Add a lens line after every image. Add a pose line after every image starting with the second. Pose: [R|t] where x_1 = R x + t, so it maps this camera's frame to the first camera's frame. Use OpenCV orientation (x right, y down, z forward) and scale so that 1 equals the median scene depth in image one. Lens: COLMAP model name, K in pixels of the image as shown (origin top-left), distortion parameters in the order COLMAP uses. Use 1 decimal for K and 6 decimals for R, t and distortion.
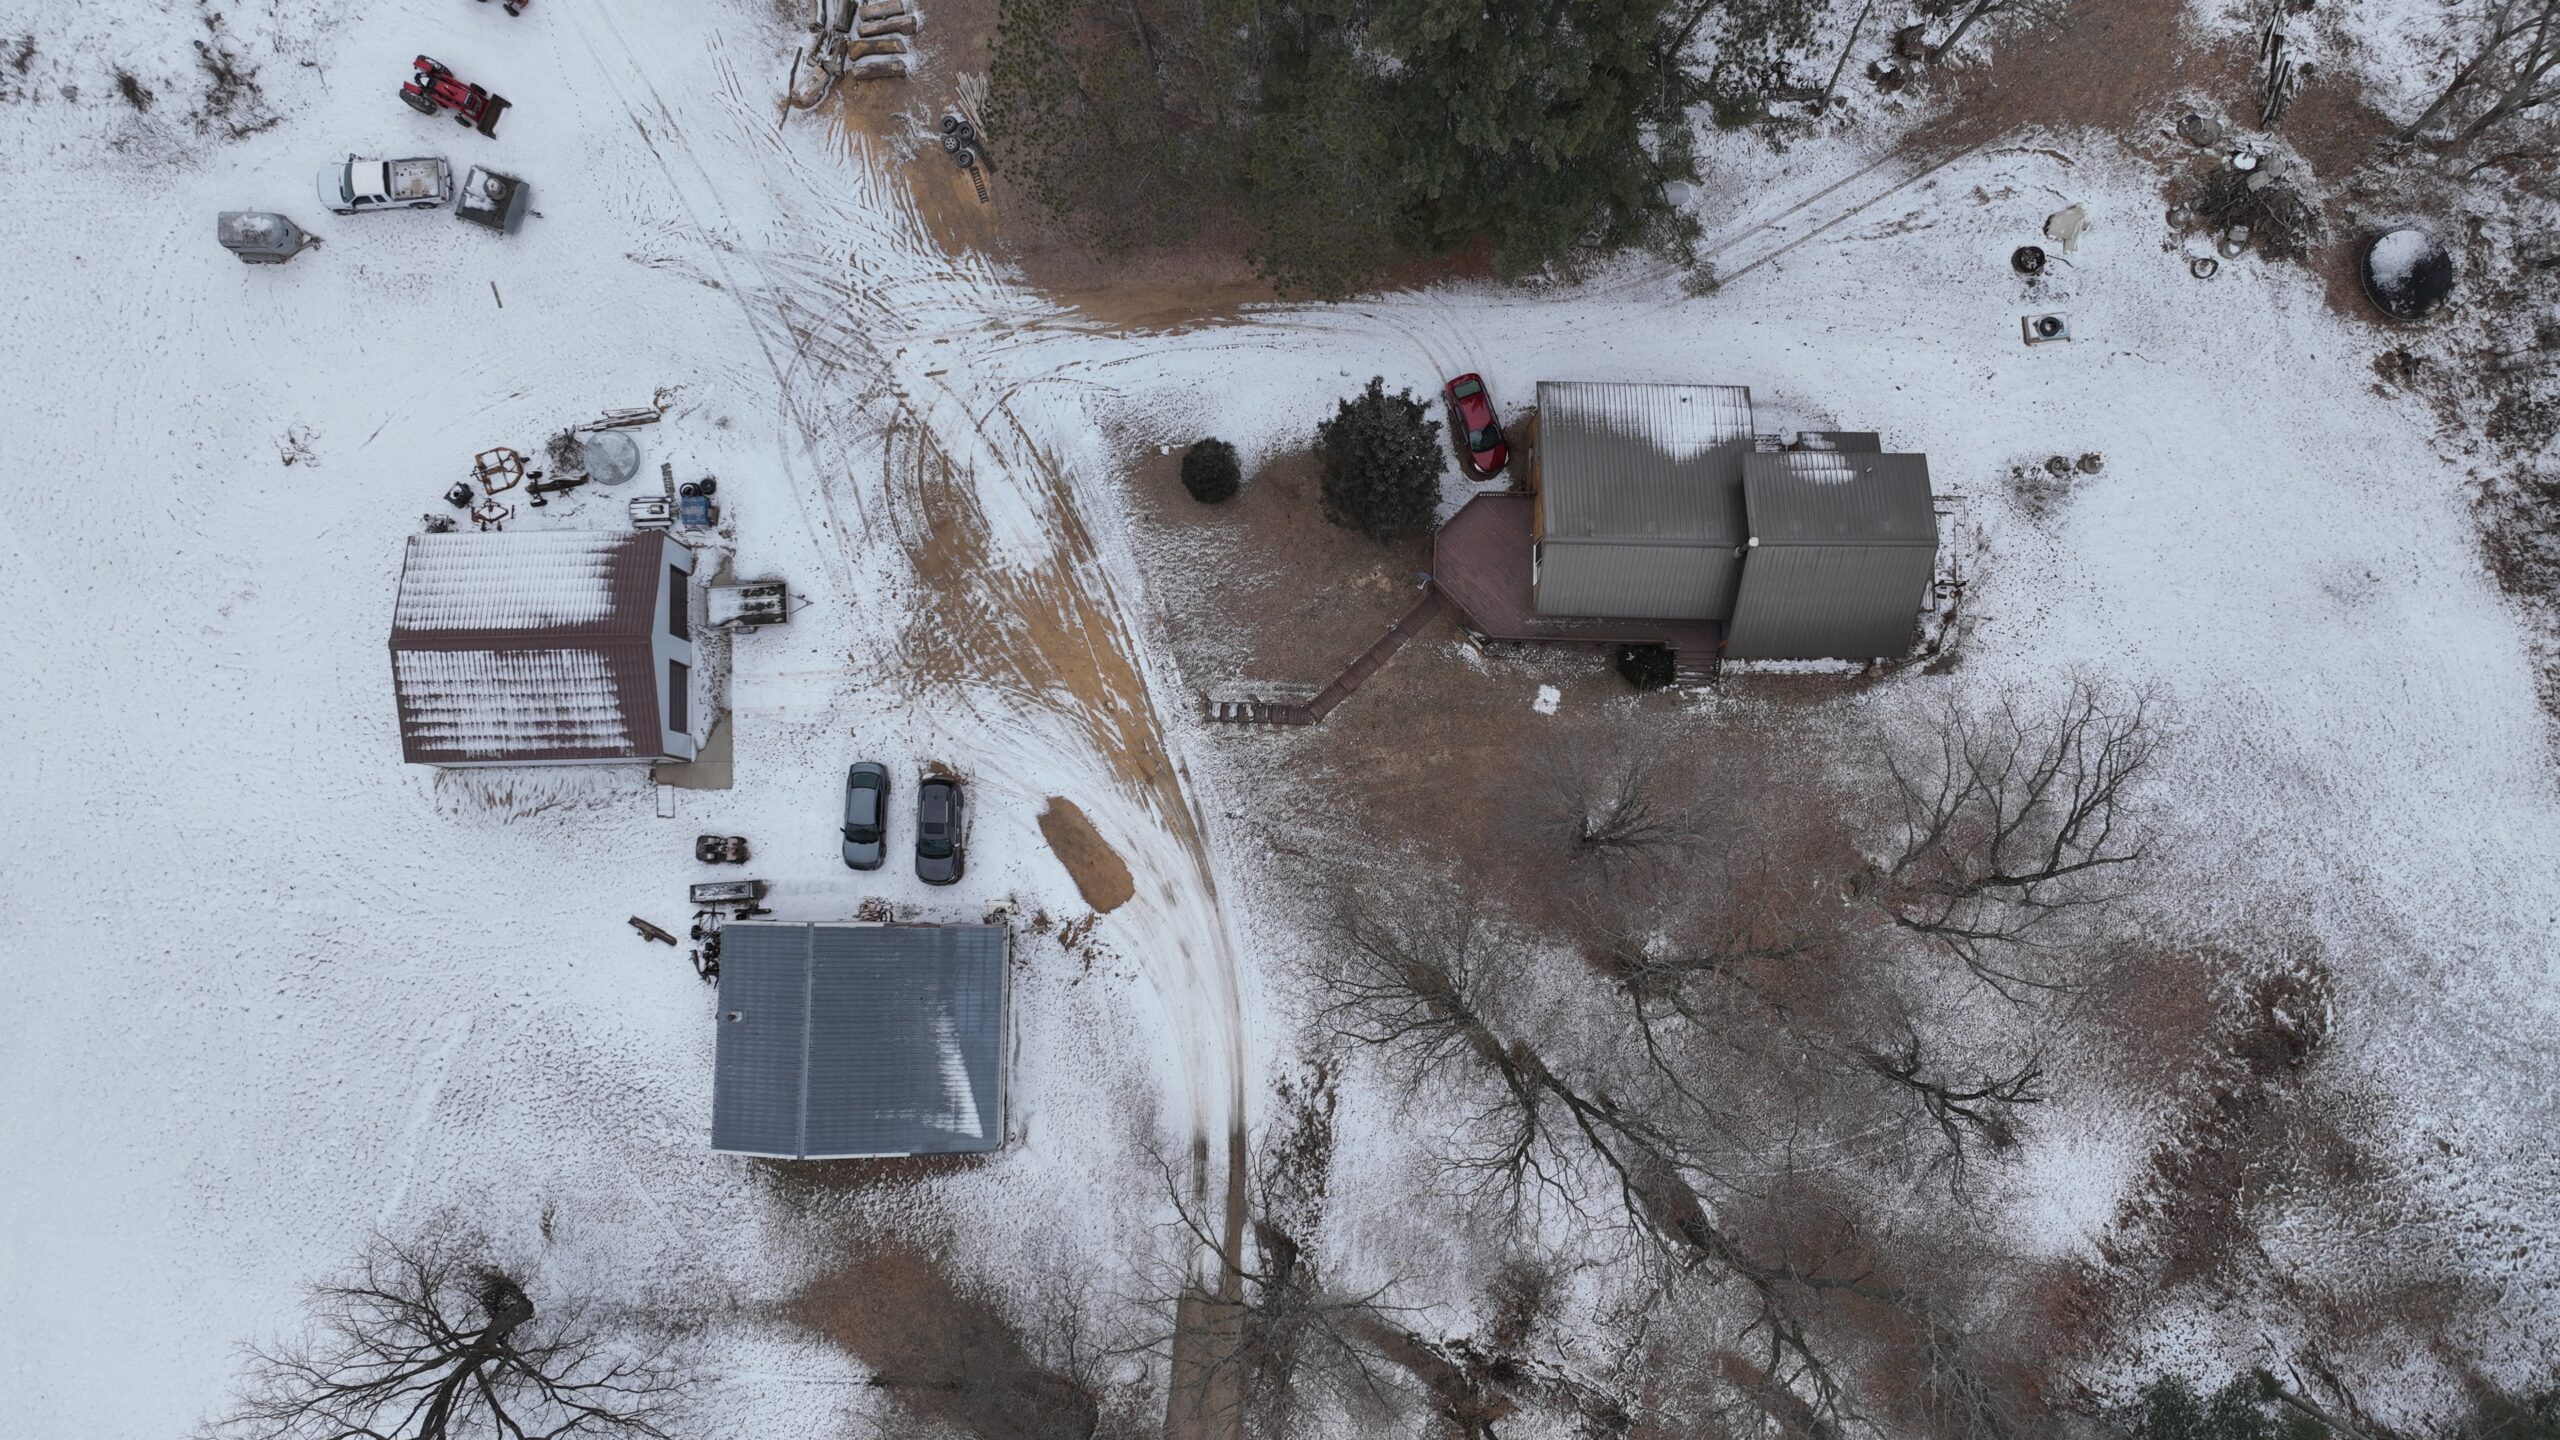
lens RADIAL K [[1805.0, 0, 1285.3], [0, 1805.0, 722.8], [0, 0, 1]] dist [0.003740, 0.002569]
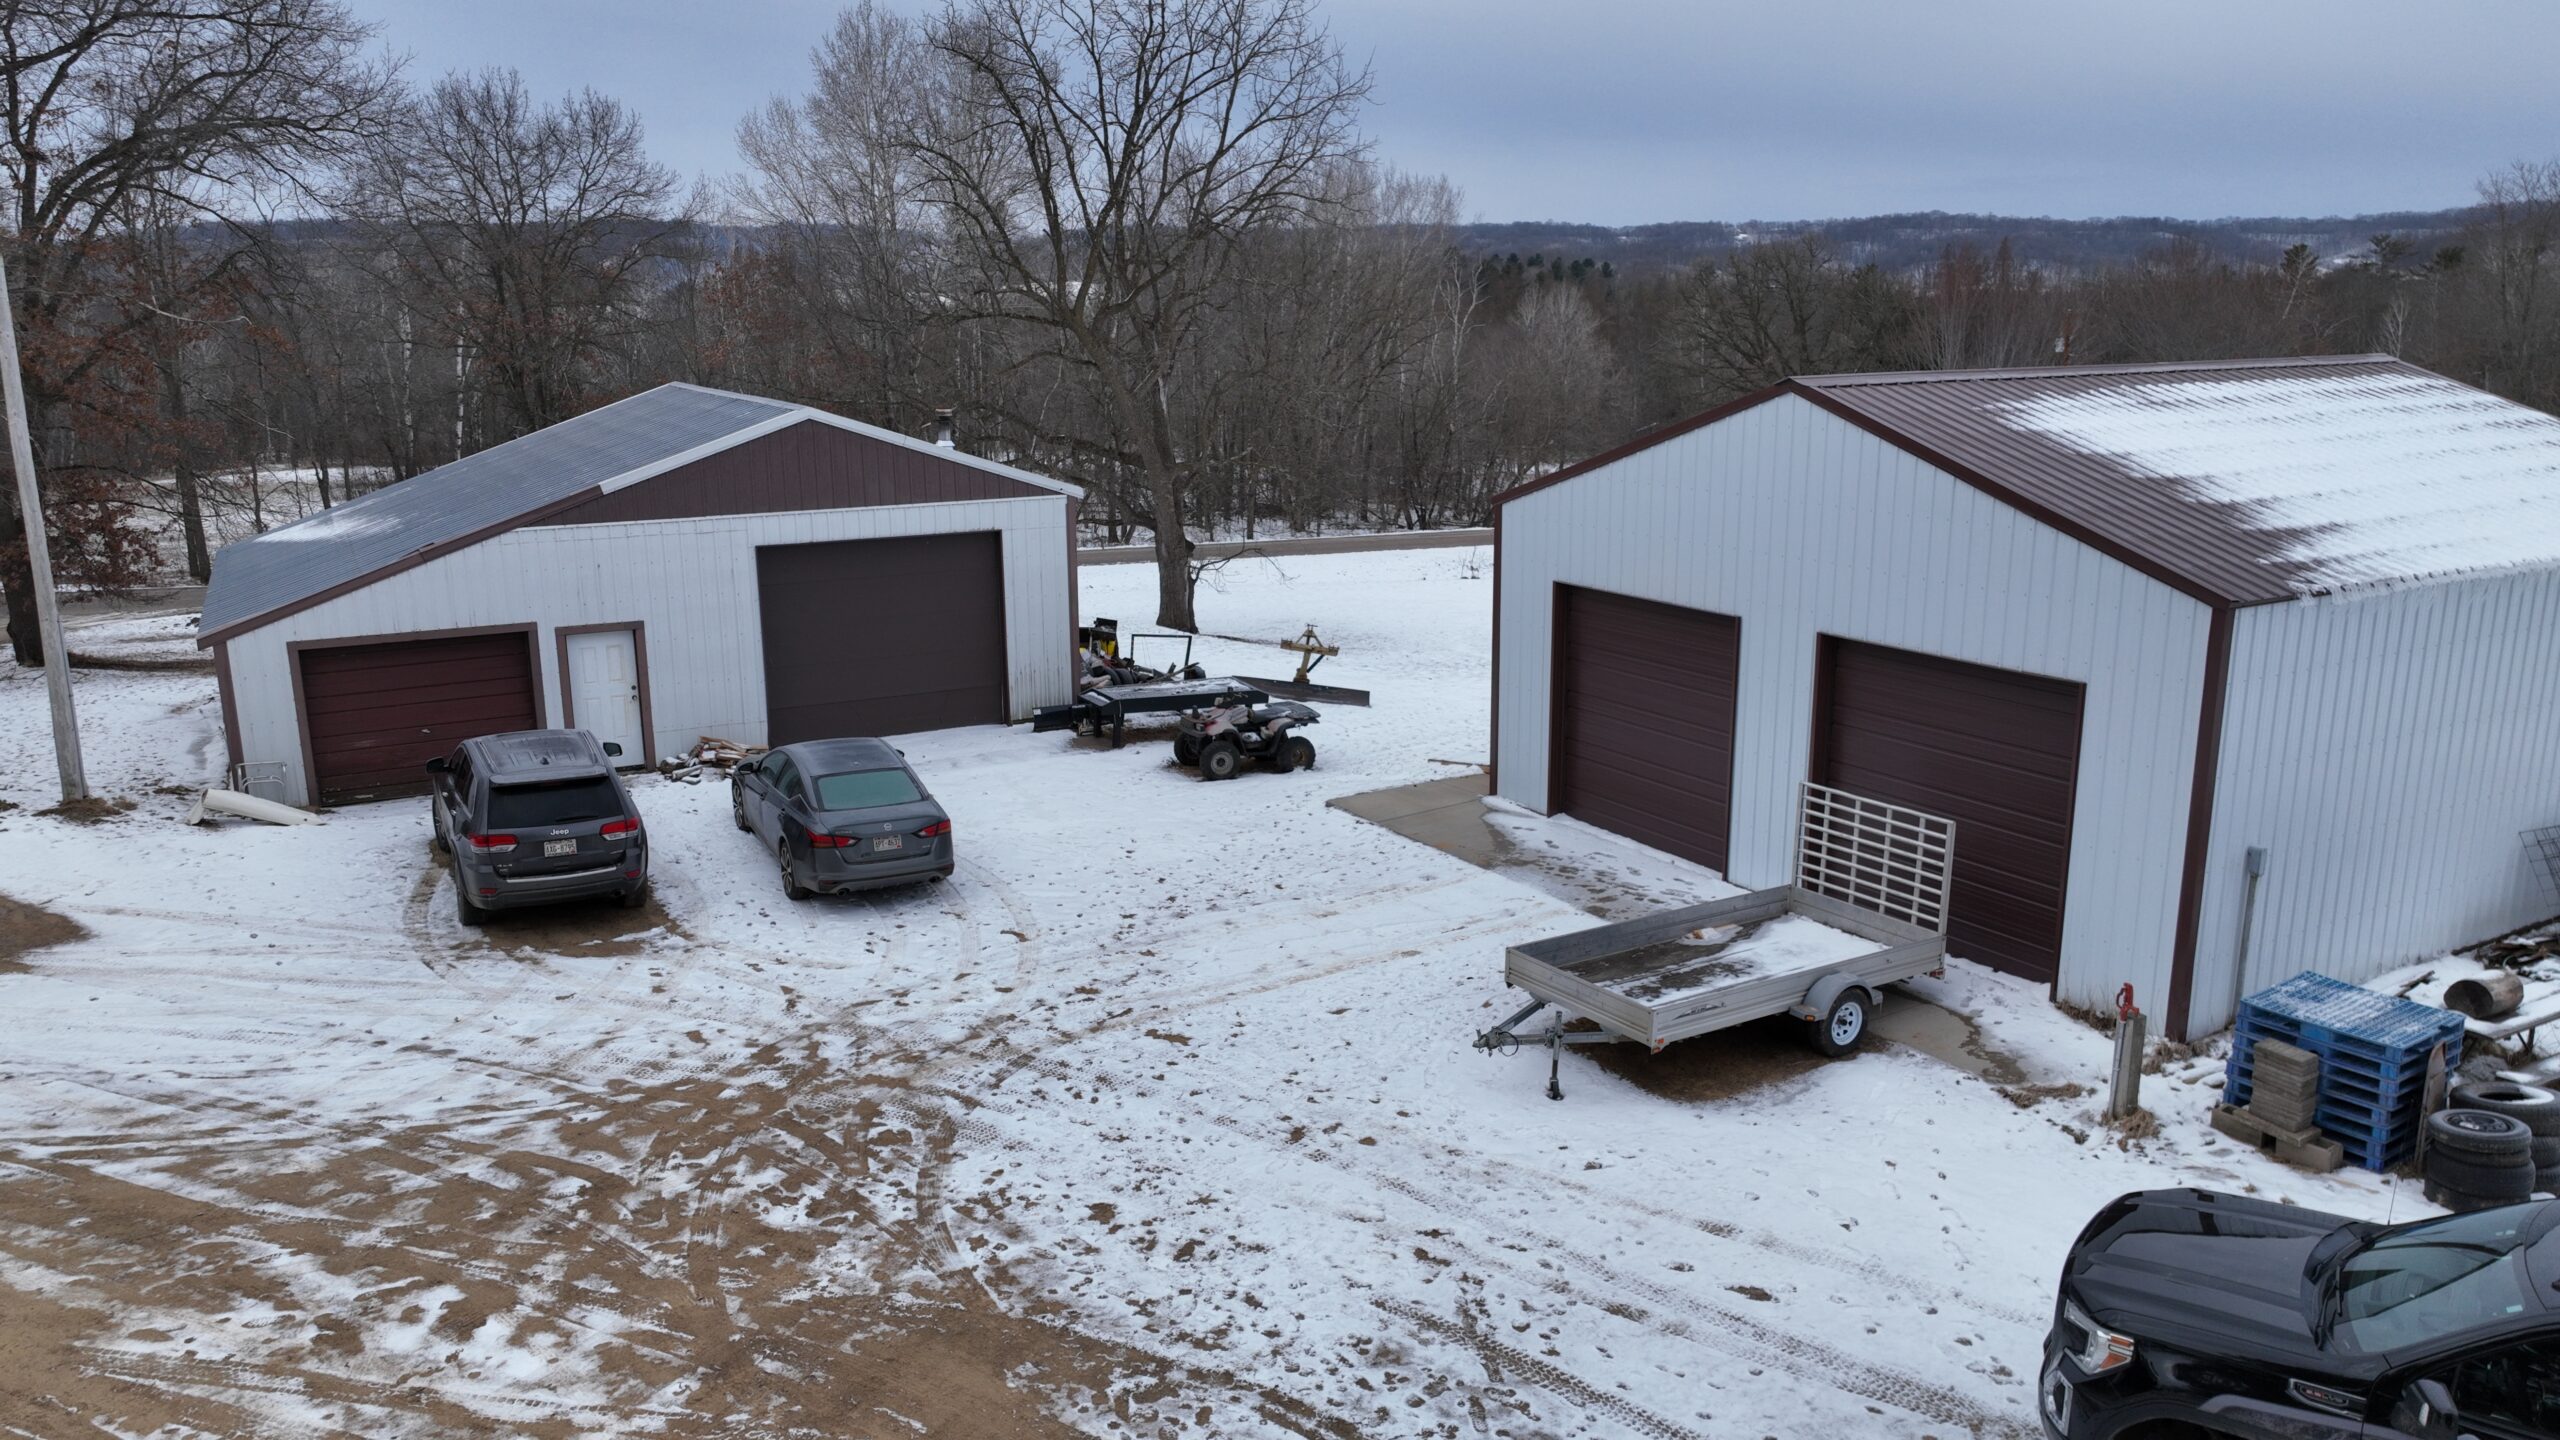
lens RADIAL K [[1808.7, 0, 1280.2], [0, 1808.7, 716.4], [0, 0, 1]] dist [0.007351, 0.004794]
pose [[-0.869177, 0.097226, -0.484849, -0.159370], [-0.493259, -0.101004, 0.863999, -0.213819], [0.035031, 0.990124, 0.135748, 0.947968]]
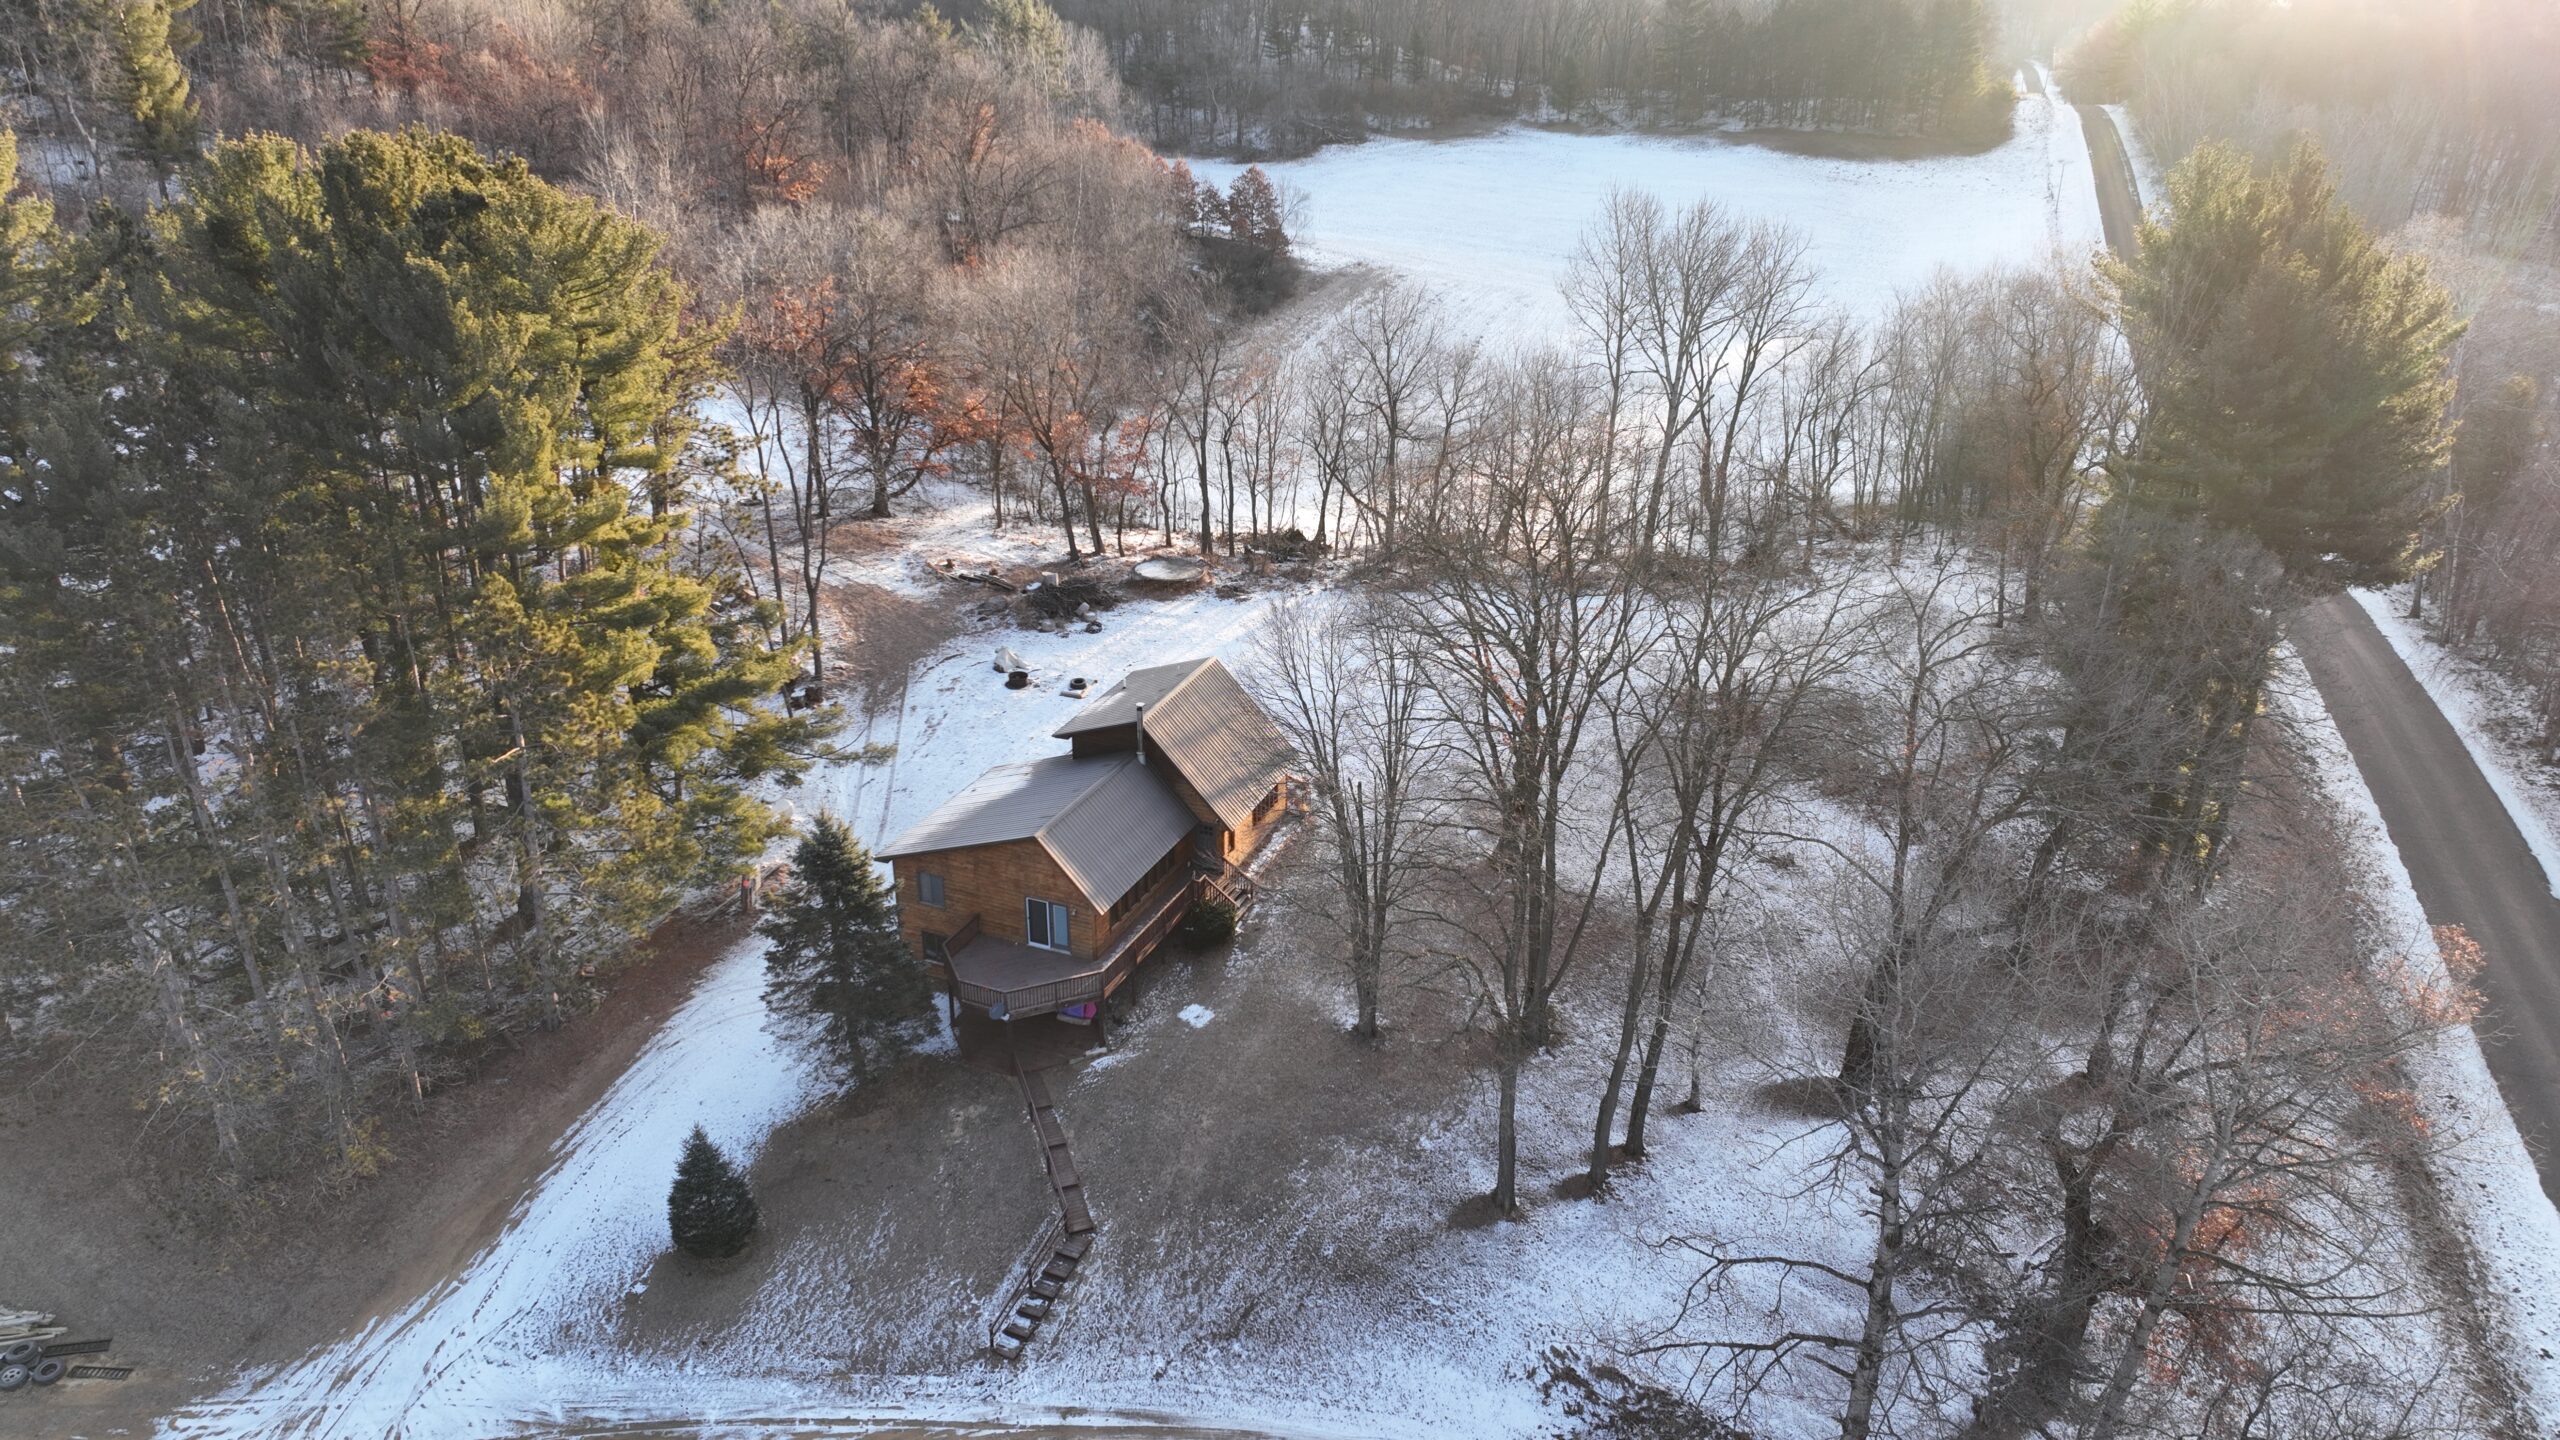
lens RADIAL K [[1804.8, 0, 1280.0], [0, 1804.8, 720.0], [0, 0, 1]] dist [0.007443, 0.006487]
pose [[0.369982, -0.387561, 0.844340, -0.481012], [0.925380, 0.234312, -0.297942, 0.233598], [-0.082368, 0.891568, 0.445333, 0.481646]]
